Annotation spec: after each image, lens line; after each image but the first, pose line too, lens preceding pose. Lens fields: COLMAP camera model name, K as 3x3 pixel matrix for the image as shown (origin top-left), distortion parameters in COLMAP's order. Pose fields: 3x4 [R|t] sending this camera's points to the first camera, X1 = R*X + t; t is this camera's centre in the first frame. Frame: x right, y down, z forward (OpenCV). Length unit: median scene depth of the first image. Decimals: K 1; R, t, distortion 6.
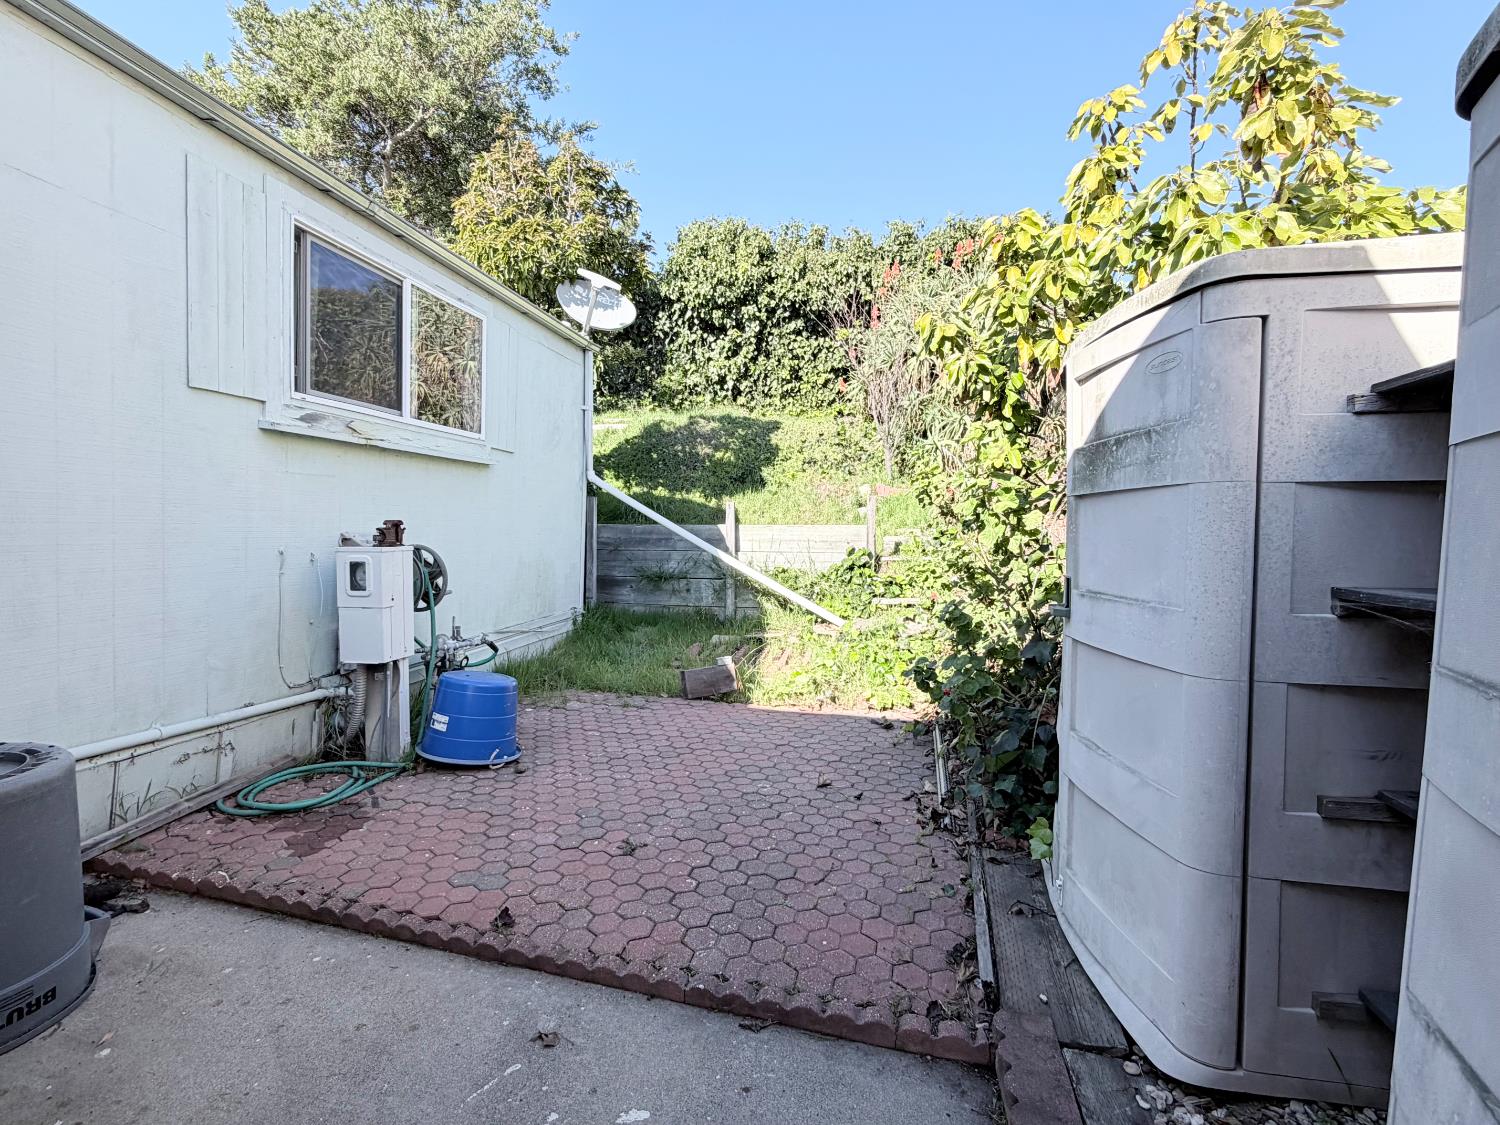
lens RADIAL K [[750.1, 0, 742.5], [0, 750.1, 553.3], [0, 0, 1]] dist [-0.001220, 0.000757]
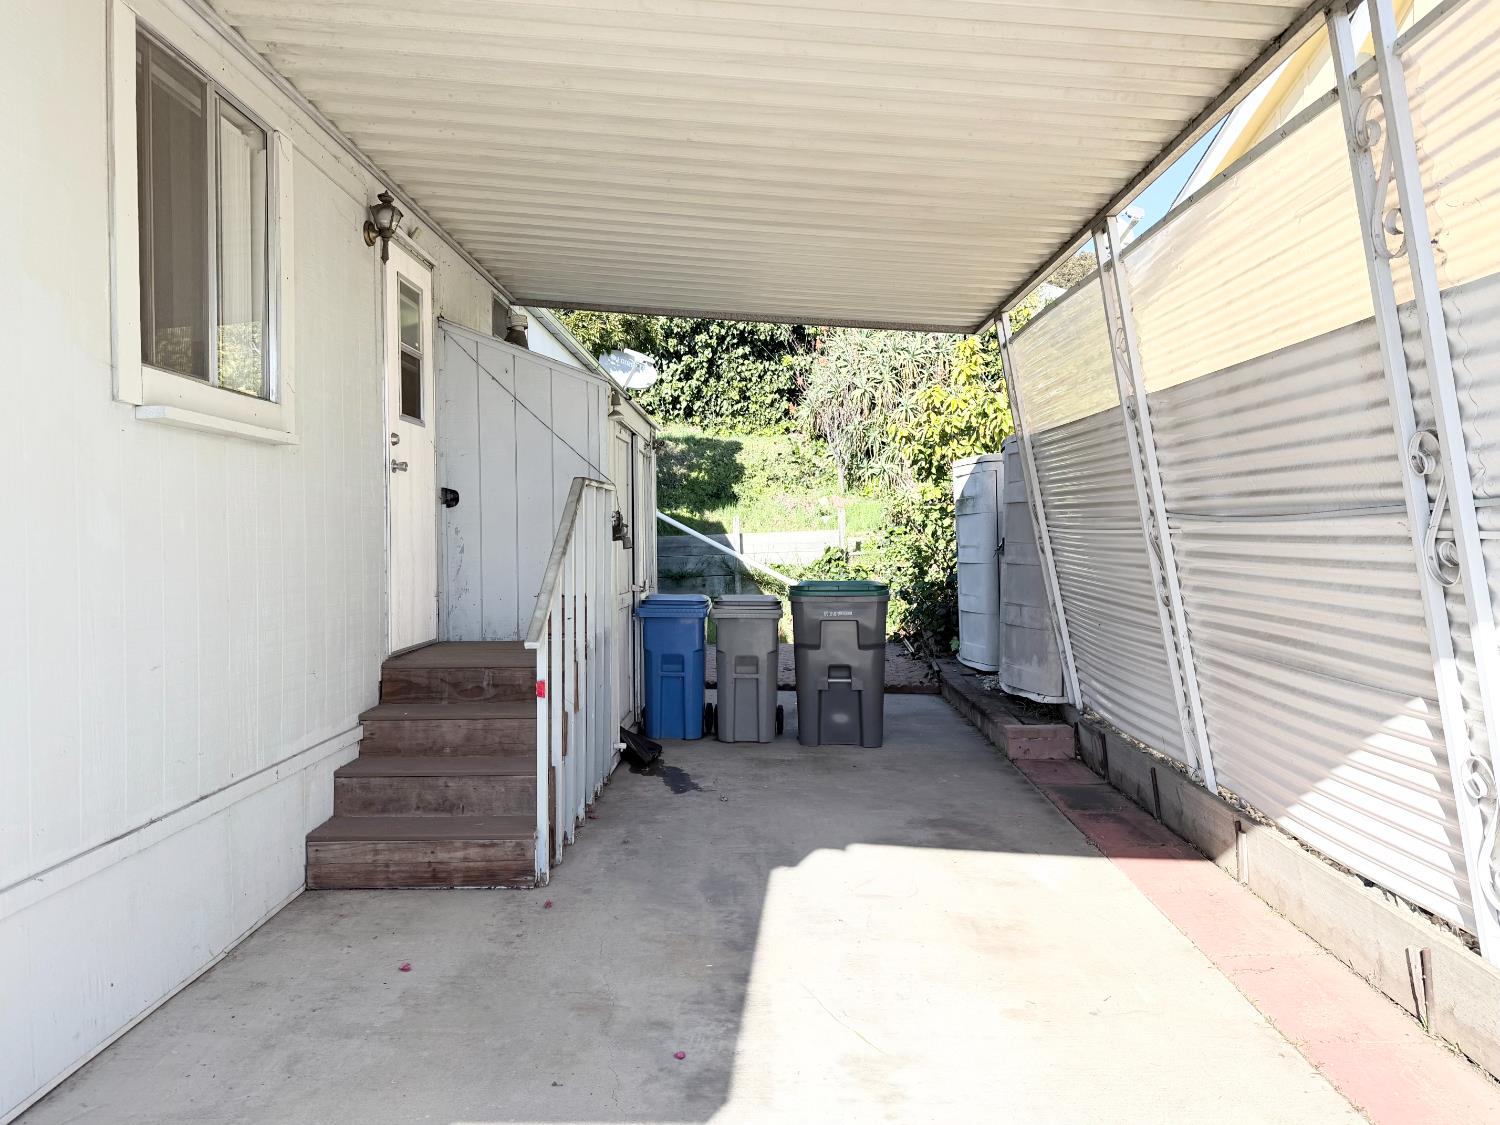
lens RADIAL K [[1092.2, 0, 753.8], [0, 1092.2, 558.3], [0, 0, 1]] dist [0.056894, -0.016030]
pose [[0.984489, -0.045038, 0.169565, -0.200630], [0.048064, 0.998749, -0.013778, 0.021295], [-0.168732, 0.021714, 0.985423, -0.575728]]
